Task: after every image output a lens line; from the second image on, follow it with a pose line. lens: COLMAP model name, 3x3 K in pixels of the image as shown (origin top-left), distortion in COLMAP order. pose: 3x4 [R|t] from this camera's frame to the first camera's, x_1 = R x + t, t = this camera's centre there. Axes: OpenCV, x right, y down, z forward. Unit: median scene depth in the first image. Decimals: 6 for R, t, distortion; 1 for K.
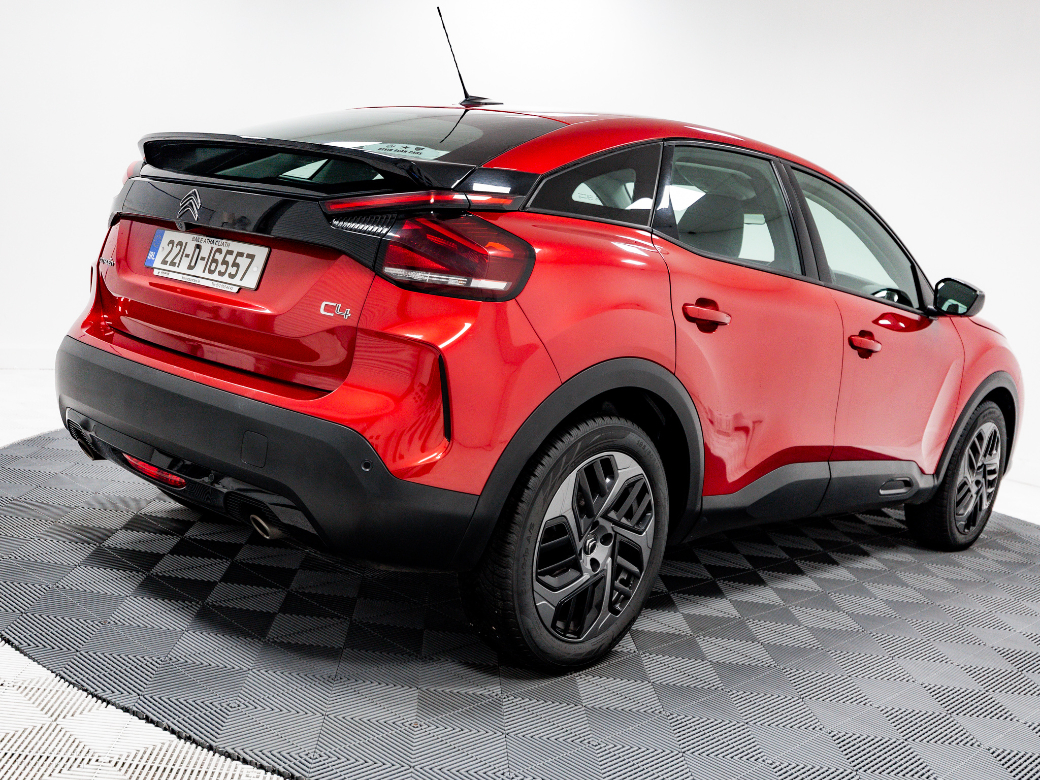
lens RADIAL K [[1123.1, 0, 520.0], [0, 1123.1, 390.0], [0, 0, 1]] dist [0.000546, 0.008816]
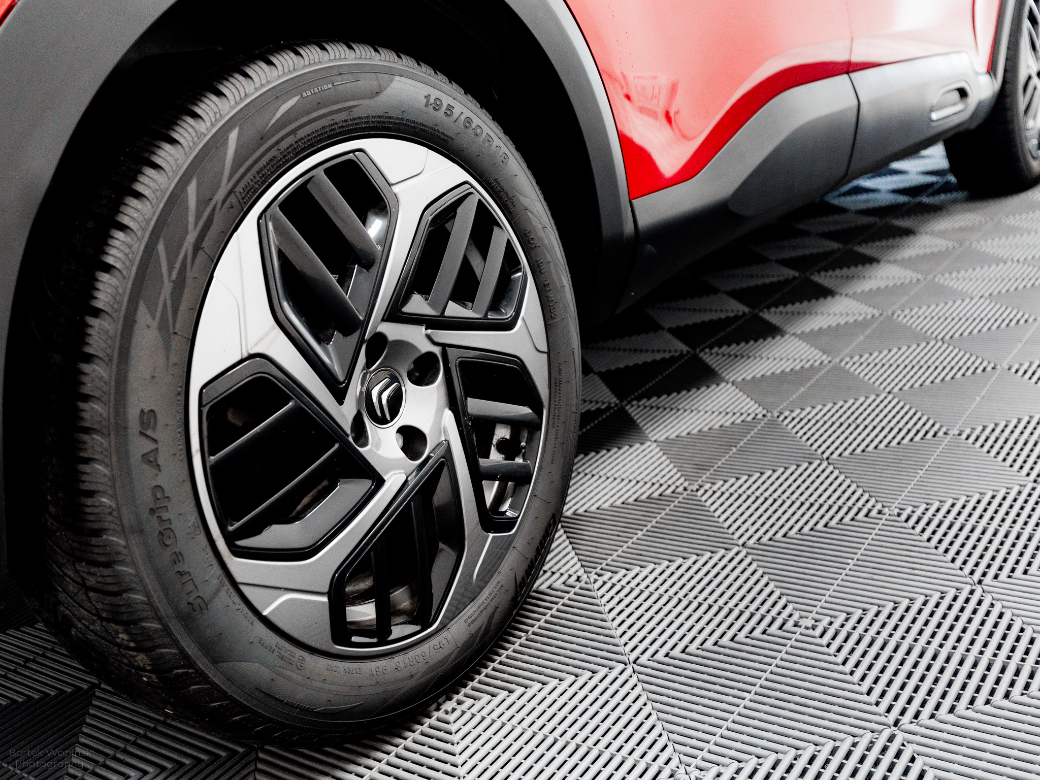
lens RADIAL K [[1123.1, 0, 520.0], [0, 1123.1, 390.0], [0, 0, 1]] dist [0.000546, 0.008816]
pose [[0.955078, -0.295634, 0.020670, 0.098393], [0.286478, 0.938852, 0.191017, 0.074249], [-0.075877, -0.176515, 0.981369, 0.610770]]
